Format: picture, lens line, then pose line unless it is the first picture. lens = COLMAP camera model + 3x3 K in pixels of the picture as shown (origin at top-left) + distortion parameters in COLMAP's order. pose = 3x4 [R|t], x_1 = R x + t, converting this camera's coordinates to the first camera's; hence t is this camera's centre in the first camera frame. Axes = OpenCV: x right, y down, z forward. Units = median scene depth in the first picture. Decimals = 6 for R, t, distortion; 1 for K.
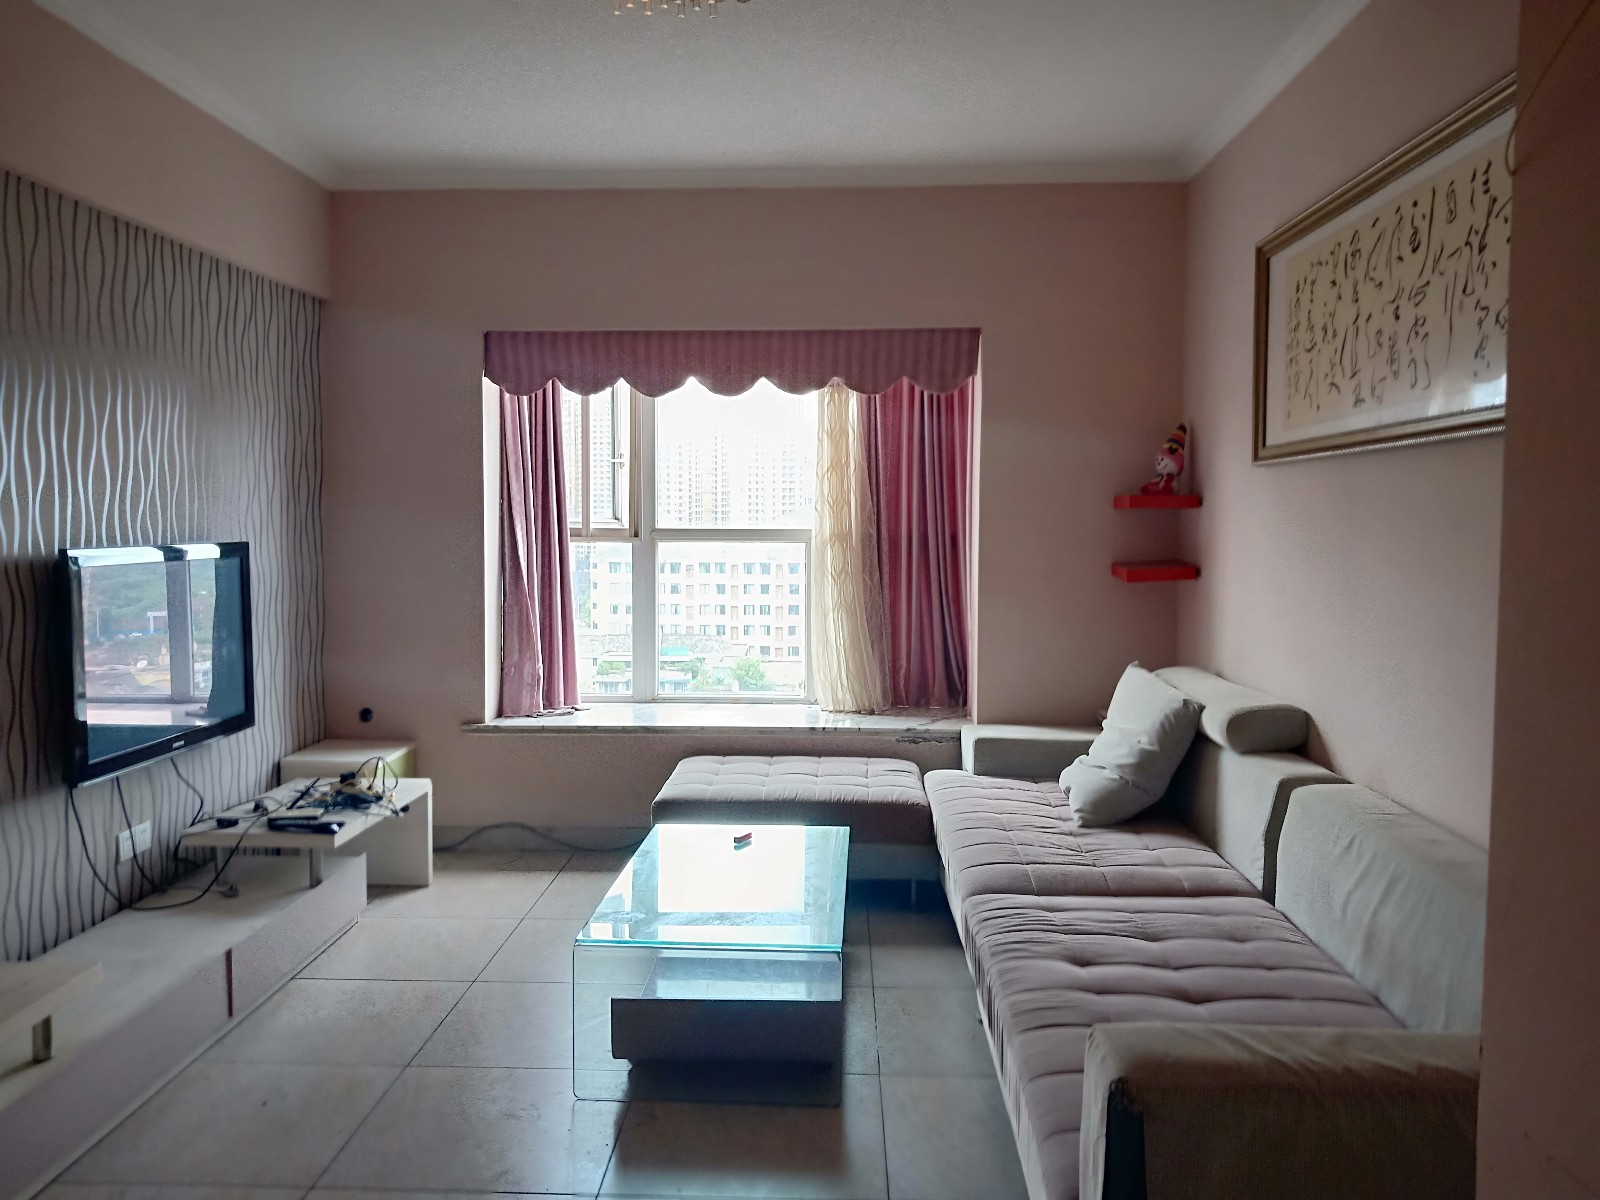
lens RADIAL K [[1277.9, 0, 778.8], [0, 1277.9, 595.1], [0, 0, 1]] dist [0.053603, -0.112805]
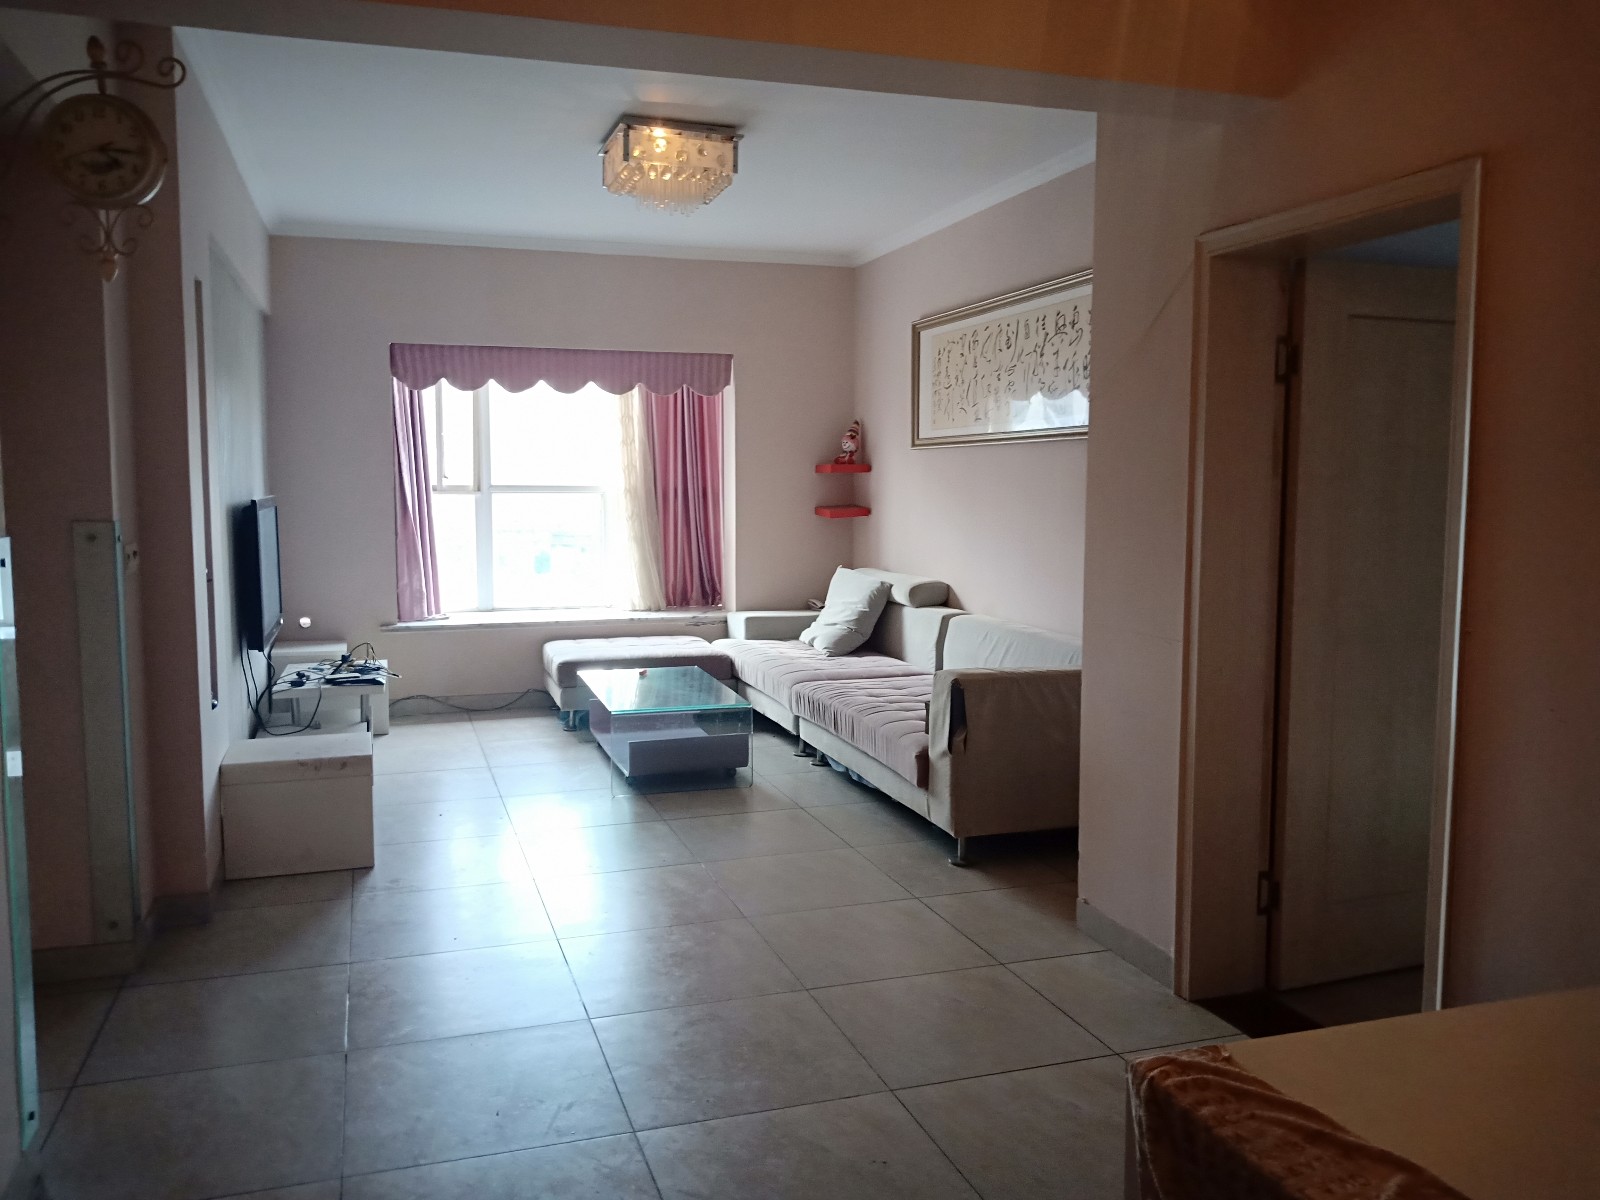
lens RADIAL K [[1277.9, 0, 778.8], [0, 1277.9, 595.1], [0, 0, 1]] dist [0.053603, -0.112805]
pose [[0.936778, -0.031228, 0.348527, -0.355517], [0.019644, 0.999132, 0.036724, 0.026609], [-0.349371, -0.027556, 0.936579, -0.495143]]
